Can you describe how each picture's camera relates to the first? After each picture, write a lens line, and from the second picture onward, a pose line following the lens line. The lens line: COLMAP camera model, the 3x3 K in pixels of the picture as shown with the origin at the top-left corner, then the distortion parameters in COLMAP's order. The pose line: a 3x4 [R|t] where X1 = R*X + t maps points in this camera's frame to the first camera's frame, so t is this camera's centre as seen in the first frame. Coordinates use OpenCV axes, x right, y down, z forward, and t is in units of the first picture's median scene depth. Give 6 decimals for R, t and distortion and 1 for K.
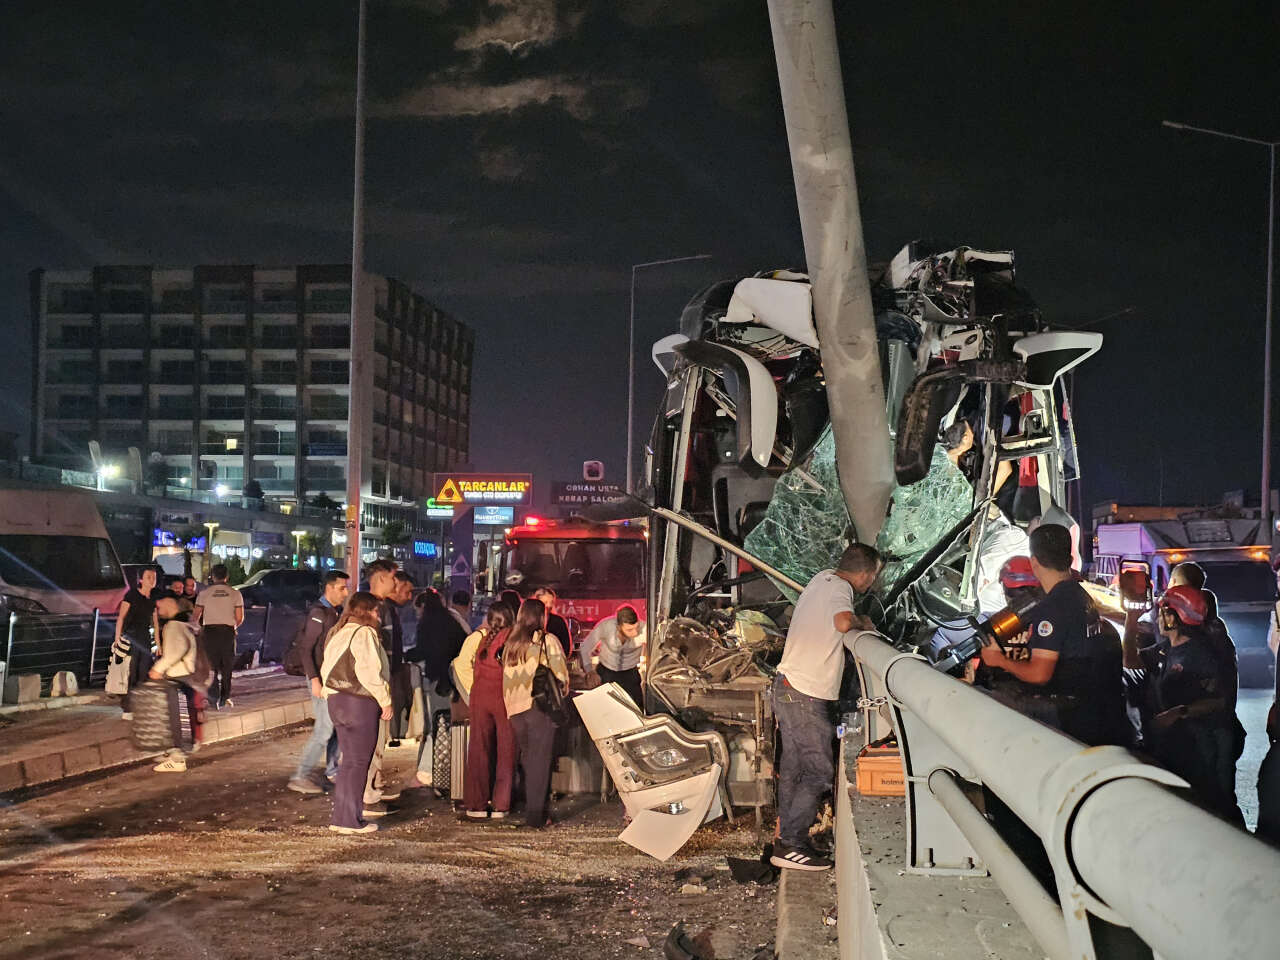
lens RADIAL K [[1795.1, 0, 640.0], [0, 1795.1, 480.0], [0, 0, 1]] dist [0.149596, -0.040393]
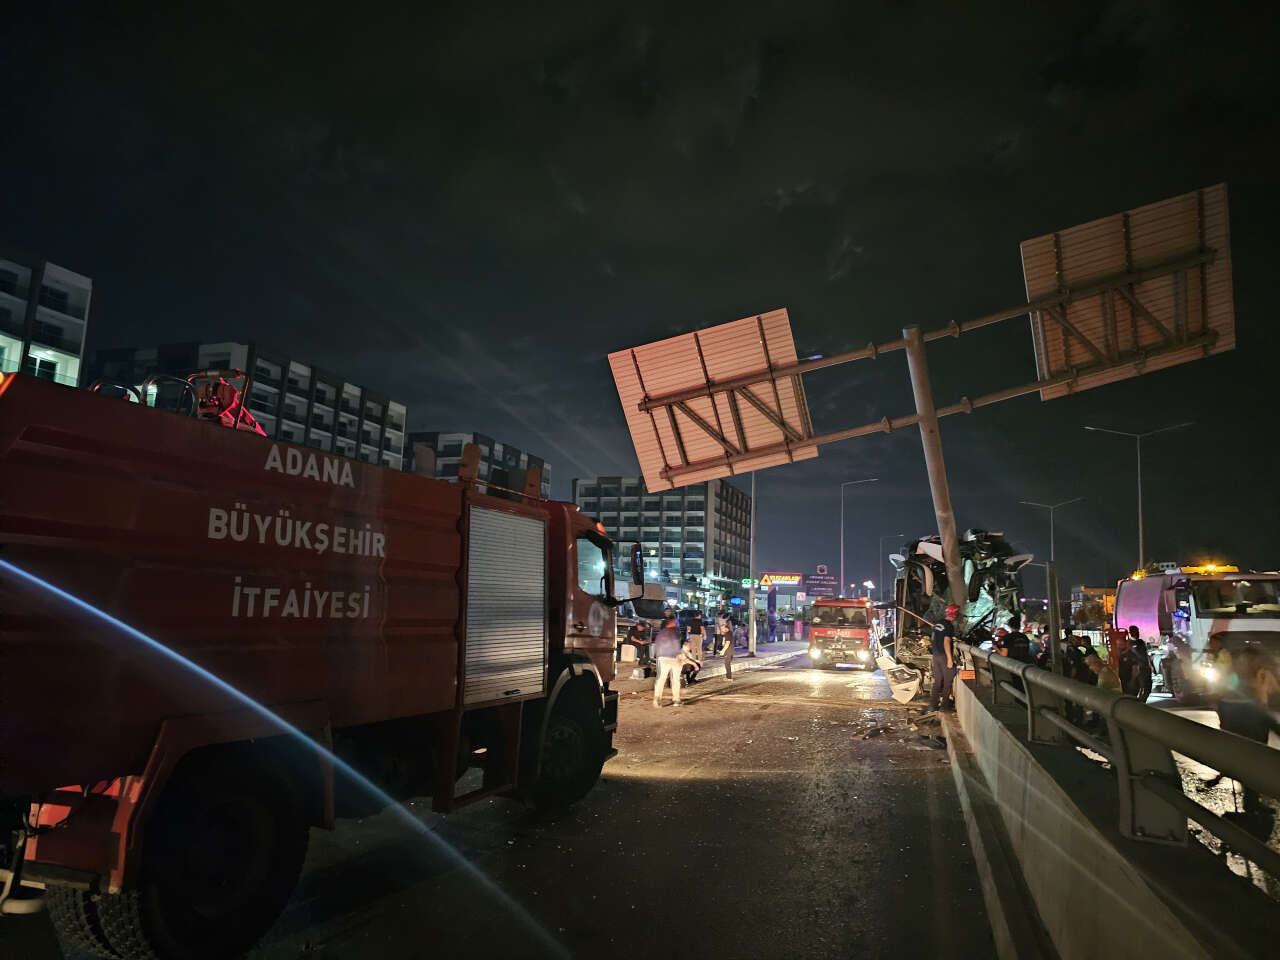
lens RADIAL K [[845.8, 0, 640.0], [0, 845.8, 480.0], [0, 0, 1]] dist [0.065918, -0.062139]
pose [[0.976181, -0.009465, -0.216753, -0.108820], [-0.012542, 0.994915, -0.099930, -0.052235], [0.216597, 0.100268, 0.971098, -0.703193]]
